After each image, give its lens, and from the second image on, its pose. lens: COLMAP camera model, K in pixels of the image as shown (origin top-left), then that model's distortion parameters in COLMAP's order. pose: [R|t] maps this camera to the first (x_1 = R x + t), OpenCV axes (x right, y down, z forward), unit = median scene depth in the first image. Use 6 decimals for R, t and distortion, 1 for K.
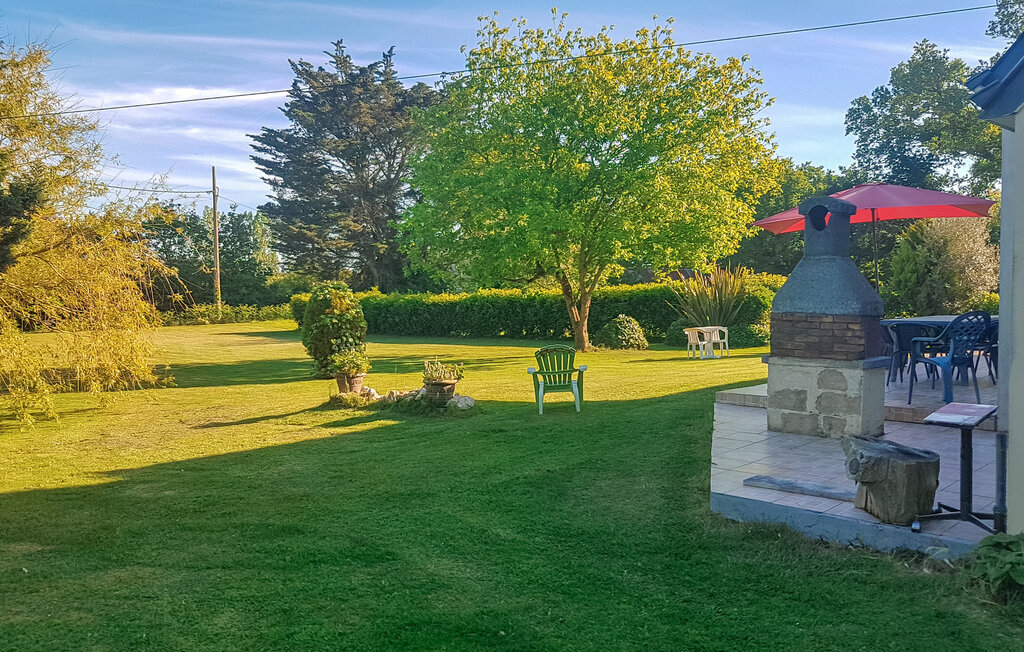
lens RADIAL K [[1040.0, 0, 512.0], [0, 1040.0, 326.0], [0, 0, 1]] dist [-0.000470, -0.018399]
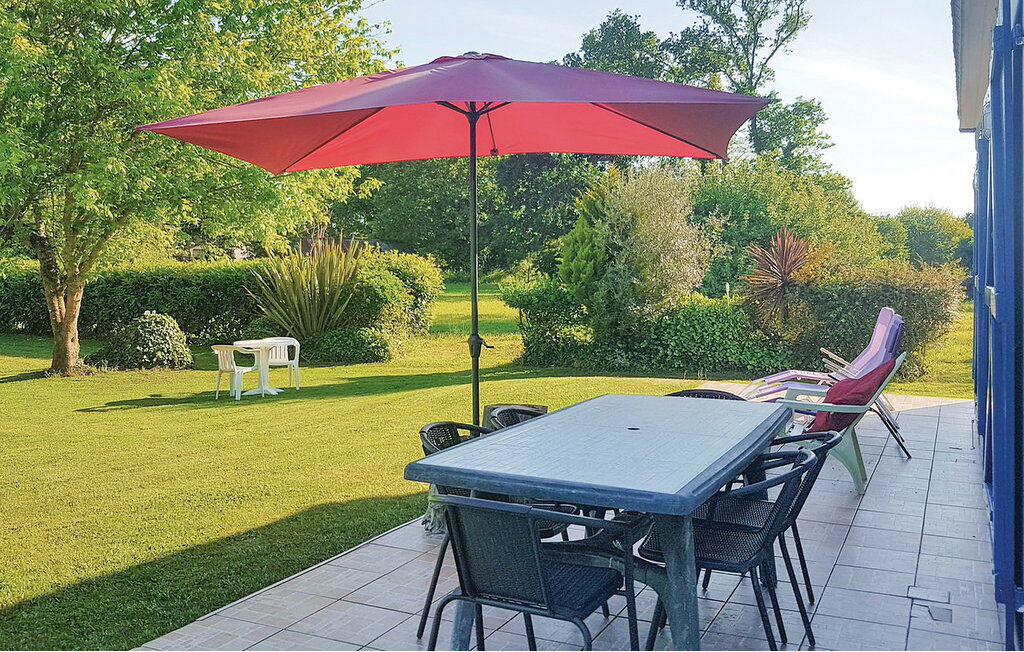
lens RADIAL K [[1040.0, 0, 512.0], [0, 1040.0, 326.0], [0, 0, 1]] dist [-0.000470, -0.018399]
pose [[0.959972, 0.014675, 0.279710, 0.142984], [-0.023014, 0.999382, 0.026554, -0.024014], [-0.279148, -0.031928, 0.959717, 0.347905]]
